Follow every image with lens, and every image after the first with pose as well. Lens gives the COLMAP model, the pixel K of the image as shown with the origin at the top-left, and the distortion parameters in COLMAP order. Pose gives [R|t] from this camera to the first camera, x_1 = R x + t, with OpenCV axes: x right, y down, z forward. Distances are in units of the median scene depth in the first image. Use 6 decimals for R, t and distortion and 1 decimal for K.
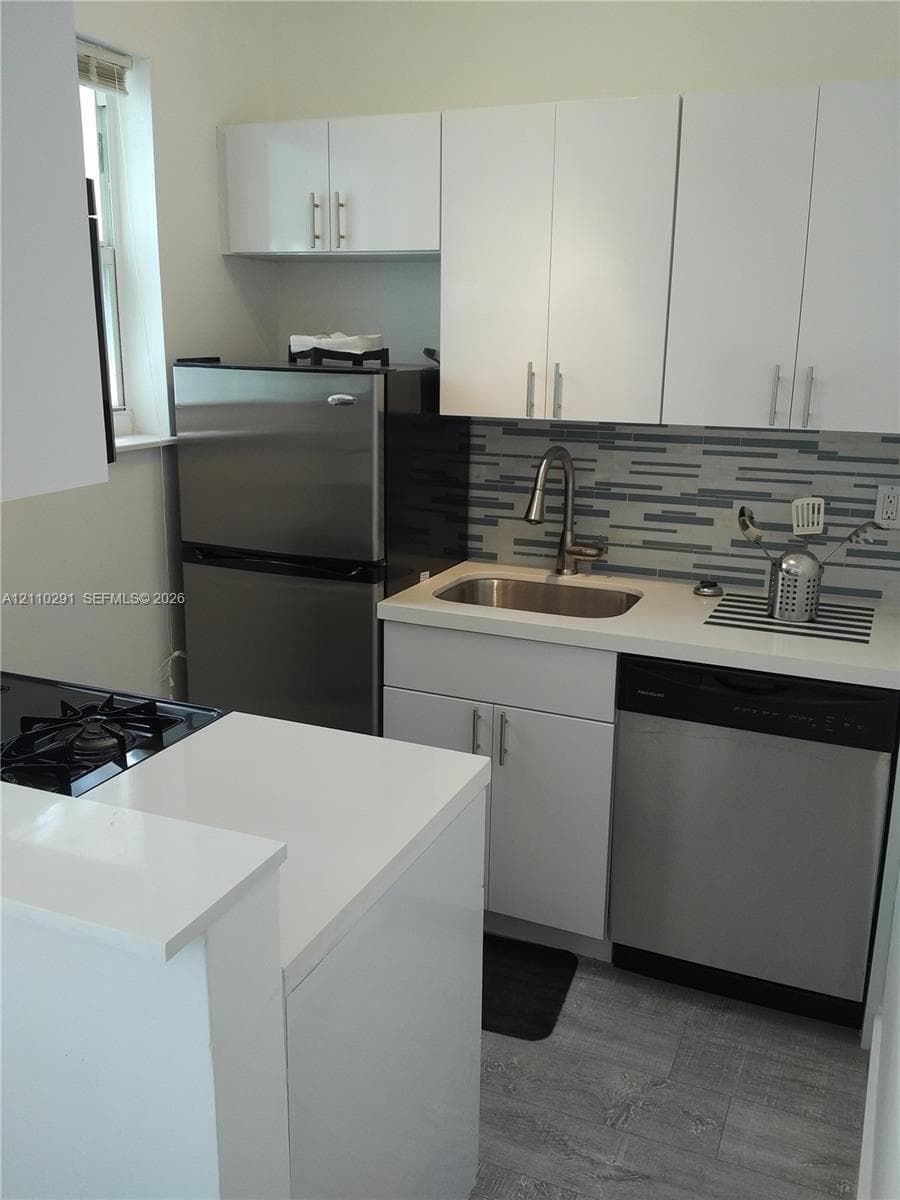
lens RADIAL K [[1042.7, 0, 449.4], [0, 1042.7, 579.9], [0, 0, 1]] dist [0.140214, -0.300408]
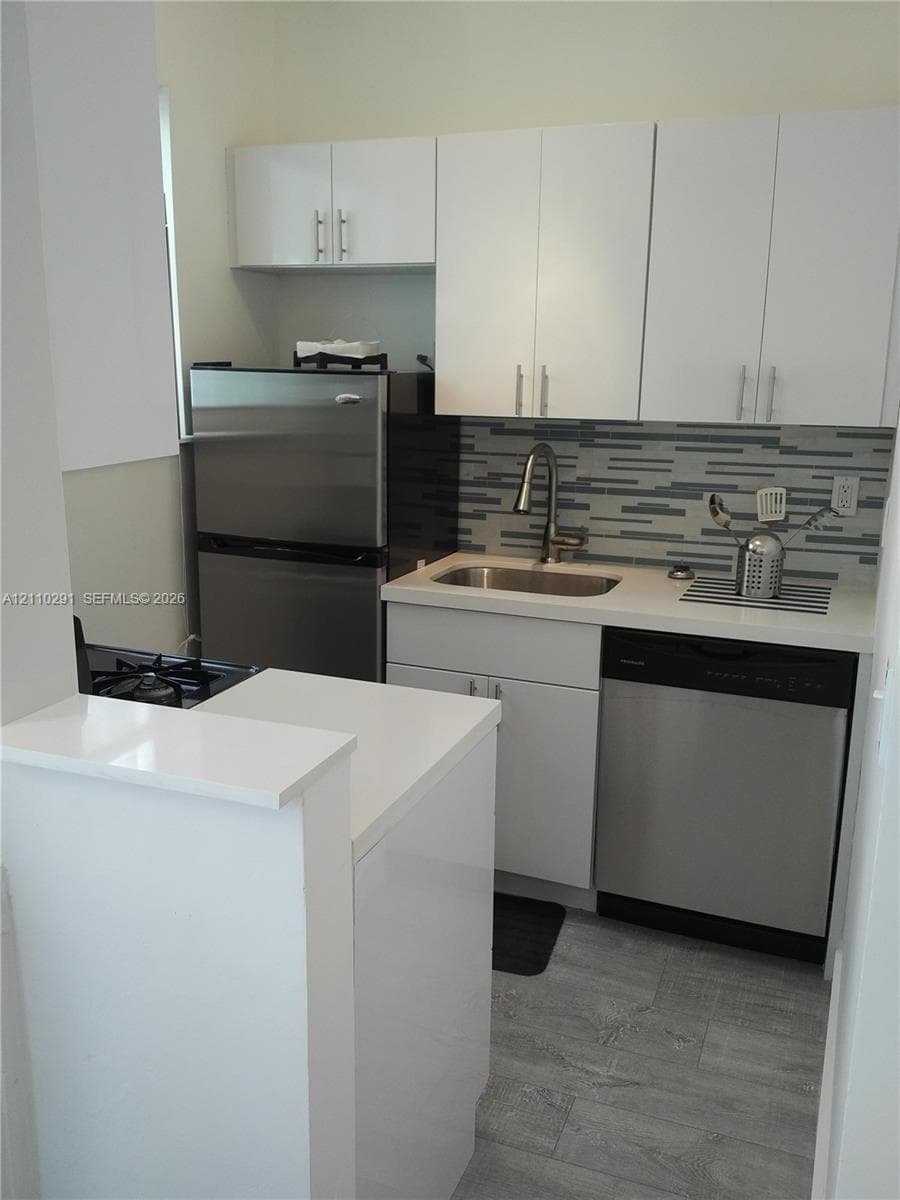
lens RADIAL K [[1059.6, 0, 432.7], [0, 1059.6, 607.0], [0, 0, 1]] dist [0.131691, -0.294593]
pose [[0.999613, -0.007334, 0.026842, -0.043954], [0.007409, 0.999969, -0.002708, 0.046624], [-0.026822, 0.002906, 0.999636, -0.106981]]
